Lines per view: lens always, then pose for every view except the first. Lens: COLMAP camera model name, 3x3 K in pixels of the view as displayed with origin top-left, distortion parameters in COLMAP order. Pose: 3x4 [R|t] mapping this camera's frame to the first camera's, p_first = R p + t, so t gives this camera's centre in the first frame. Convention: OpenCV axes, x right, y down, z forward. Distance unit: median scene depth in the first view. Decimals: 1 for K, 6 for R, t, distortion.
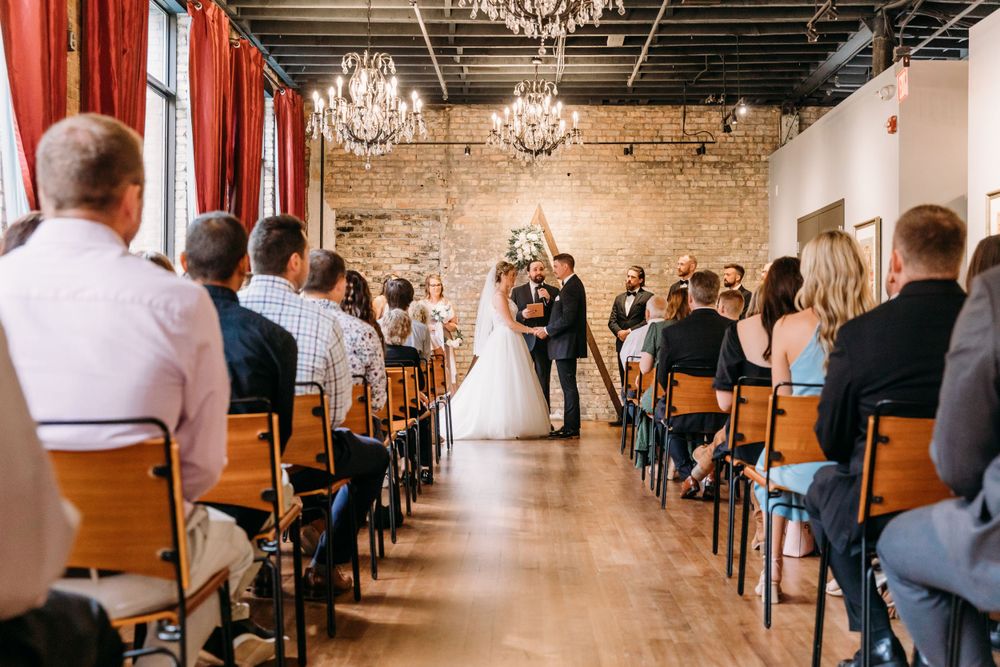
lens RADIAL K [[1197.7, 0, 500.9], [0, 1197.7, 316.0], [0, 0, 1]] dist [-0.015913, 0.000000]
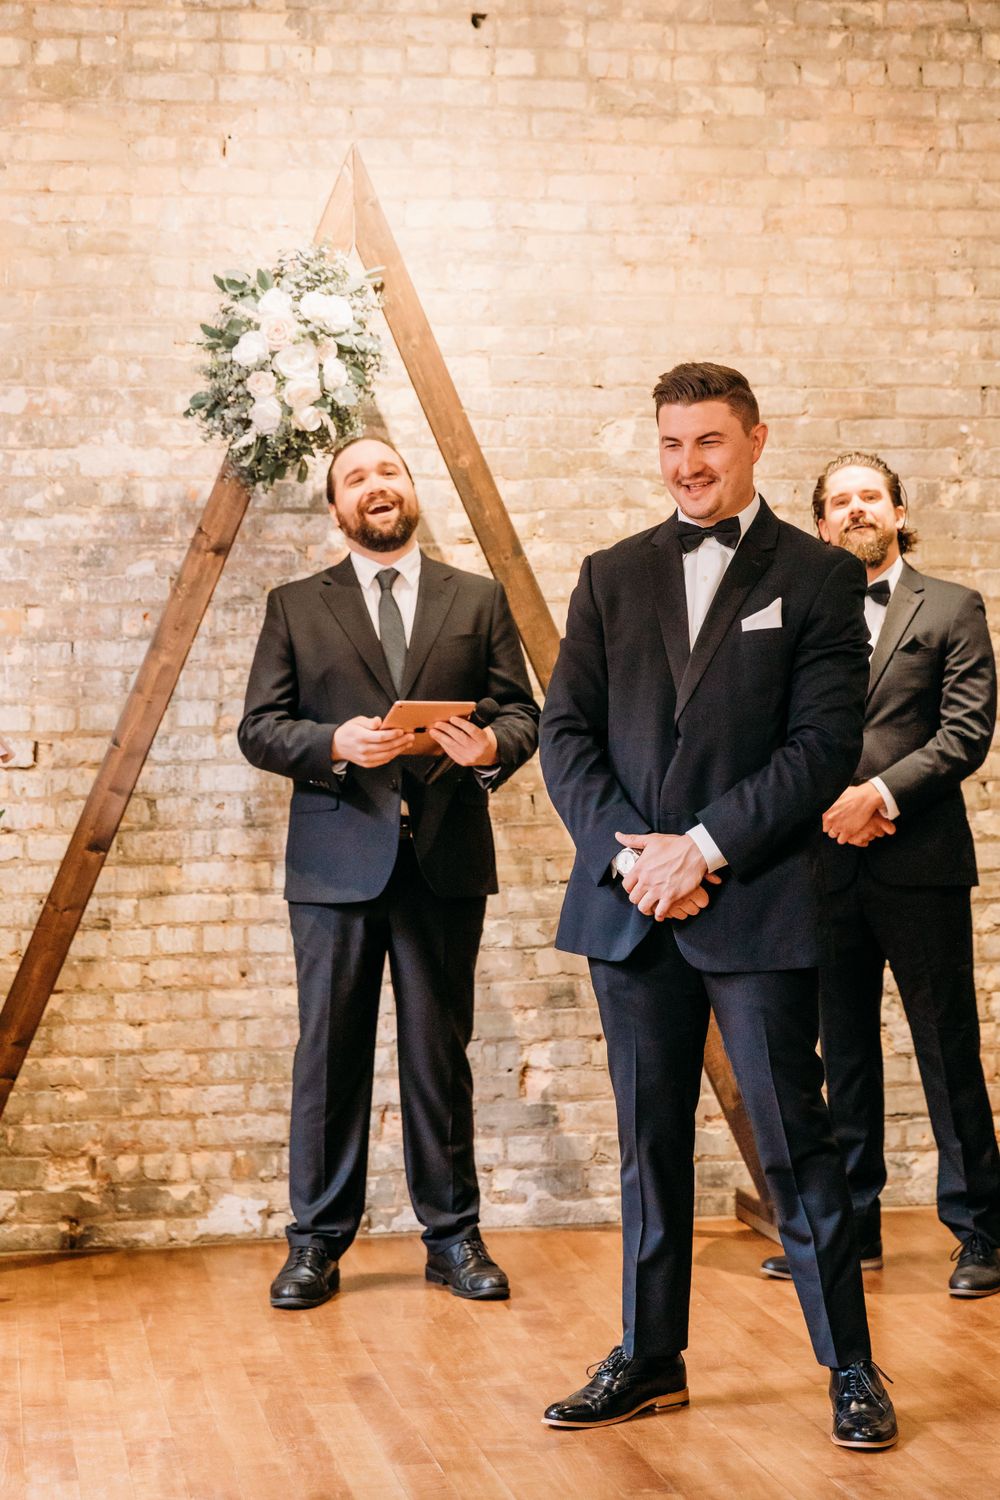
lens RADIAL K [[2819.5, 0, 551.5], [0, 2819.5, 724.5], [0, 0, 1]] dist [0.015771, 0.000000]
pose [[0.979559, -0.021060, 0.200052, -0.029809], [0.021105, 0.999775, 0.001912, 0.000685], [-0.200048, 0.002349, 0.979783, 0.536416]]
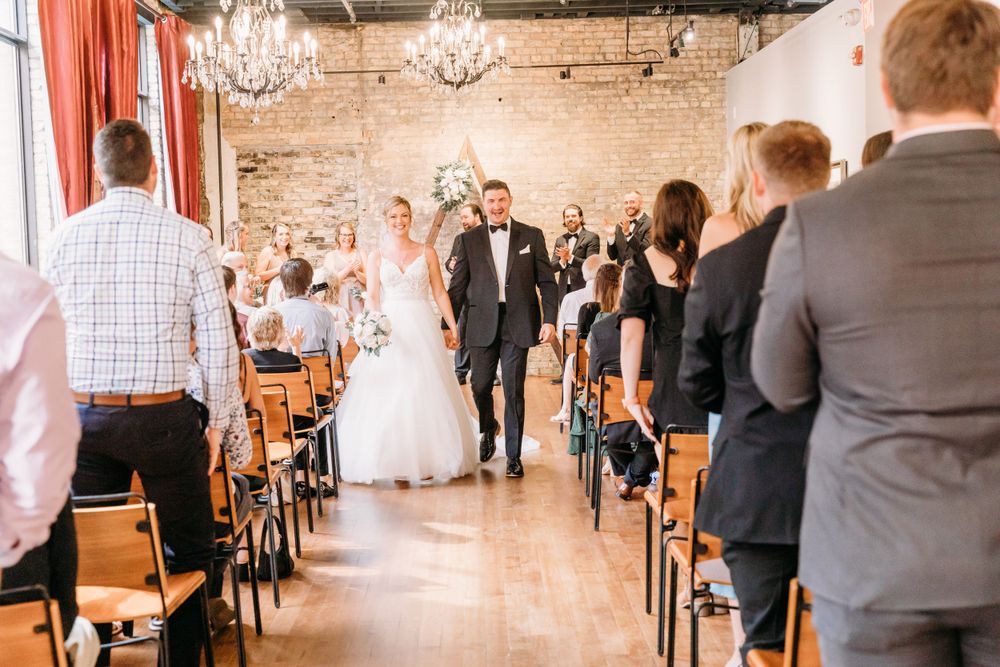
lens RADIAL K [[1330.4, 0, 482.3], [0, 1330.4, 336.9], [0, 0, 1]] dist [-0.006805, 0.000000]
pose [[0.998958, -0.034150, 0.030271, 0.008200], [0.031874, 0.996843, 0.072717, -0.016076], [-0.032659, -0.071676, 0.996893, 0.013202]]
